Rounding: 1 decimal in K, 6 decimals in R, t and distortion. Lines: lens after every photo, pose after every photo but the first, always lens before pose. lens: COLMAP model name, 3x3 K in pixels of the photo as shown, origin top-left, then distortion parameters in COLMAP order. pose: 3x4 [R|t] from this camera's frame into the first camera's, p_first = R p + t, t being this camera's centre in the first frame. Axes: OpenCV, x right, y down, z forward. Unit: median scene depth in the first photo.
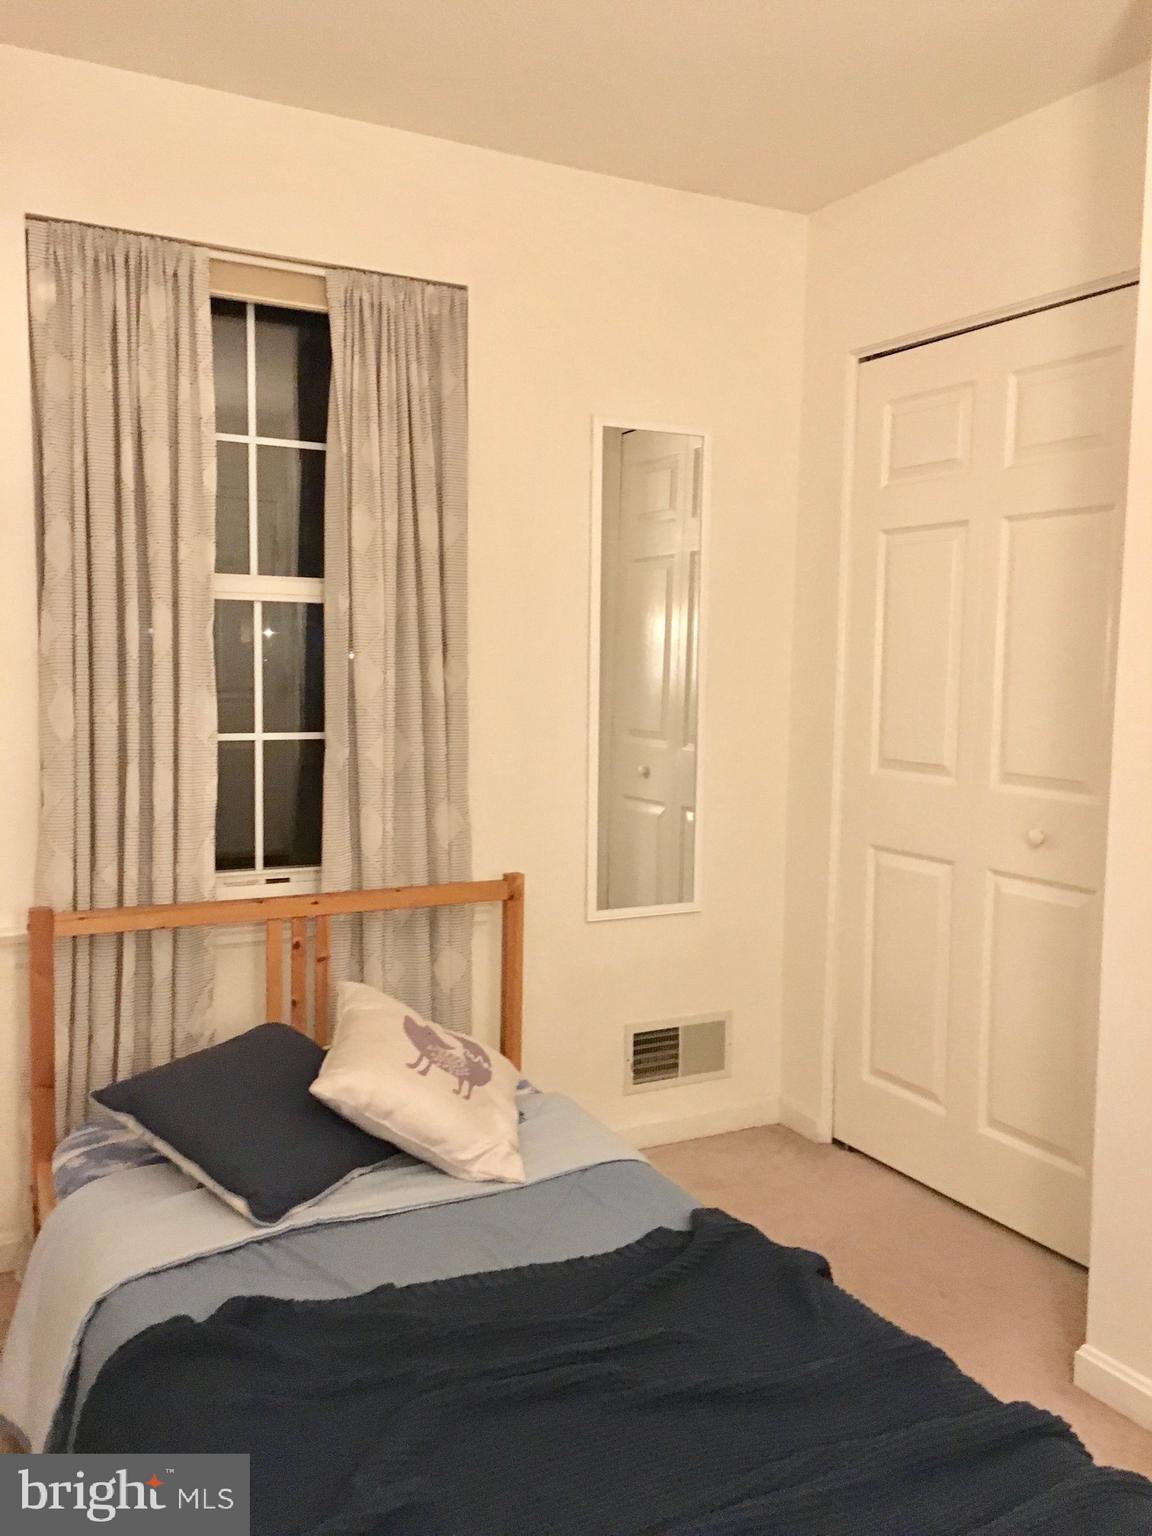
lens RADIAL K [[1298.6, 0, 570.0], [0, 1298.6, 762.9], [0, 0, 1]] dist [0.066185, -0.080183]
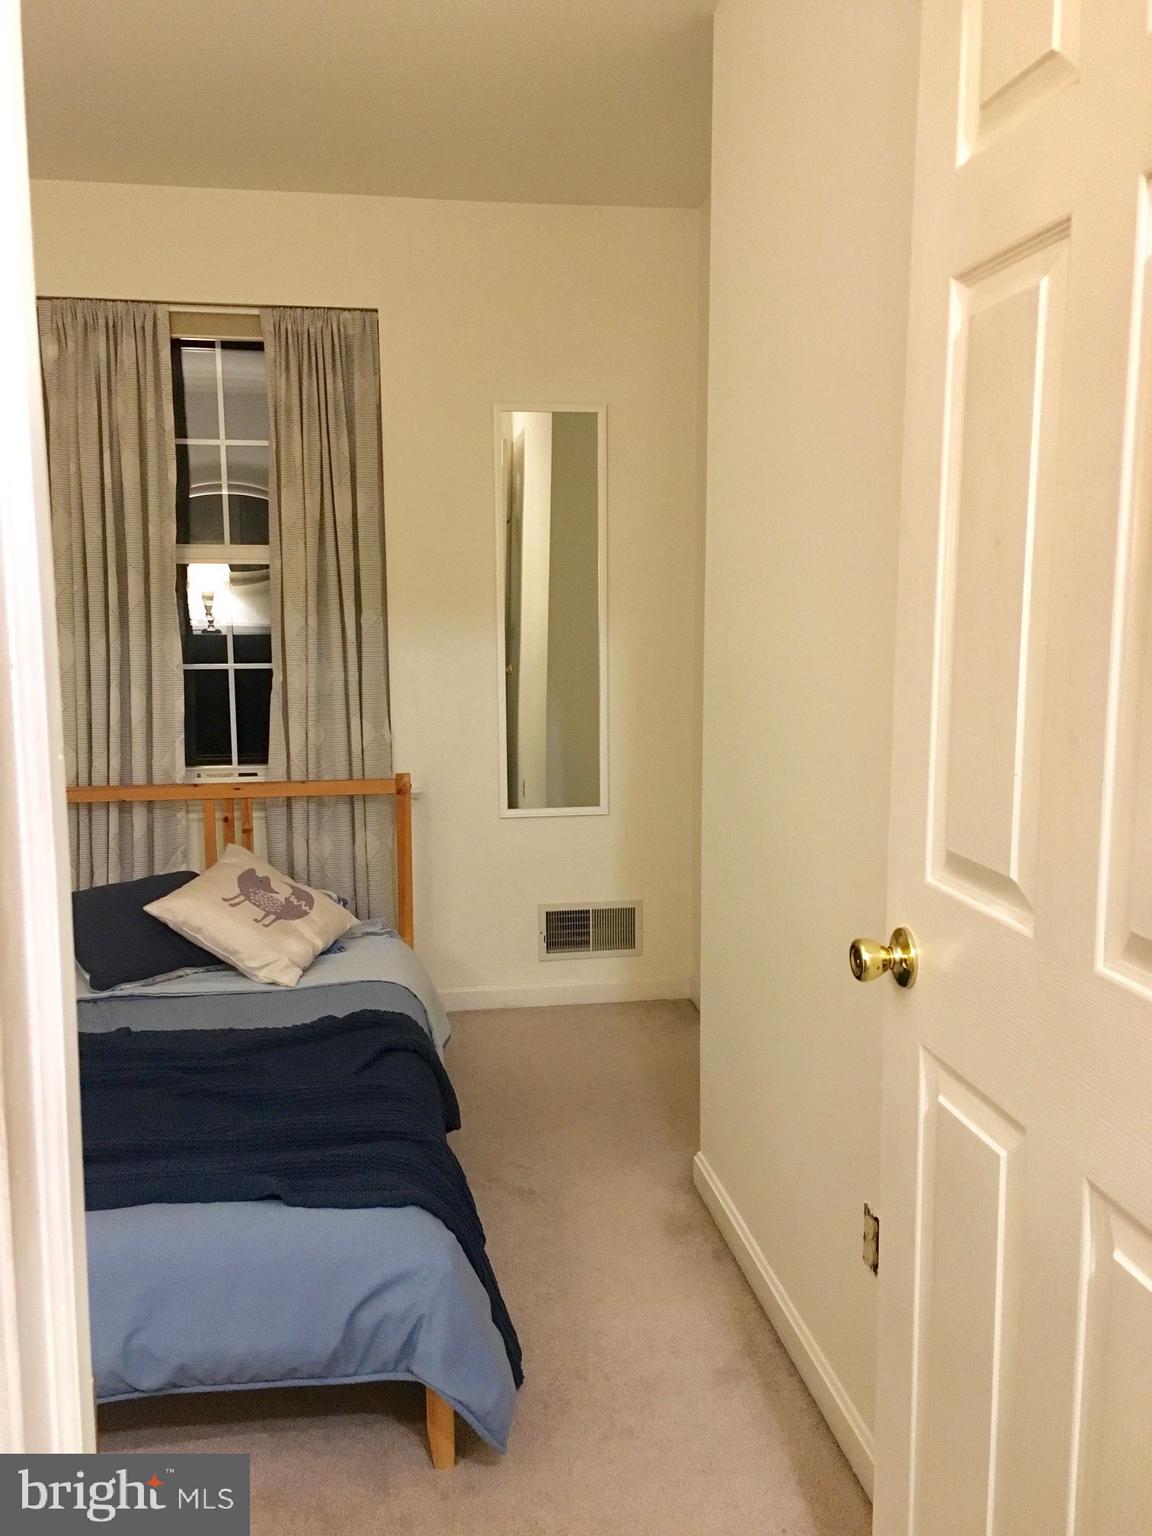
lens RADIAL K [[1298.6, 0, 590.6], [0, 1298.6, 772.4], [0, 0, 1]] dist [0.066185, -0.080183]
pose [[0.943431, 0.028752, -0.330321, 0.588930], [-0.010705, 0.998355, 0.056325, 0.010006], [0.331397, -0.049603, 0.942187, -0.155762]]
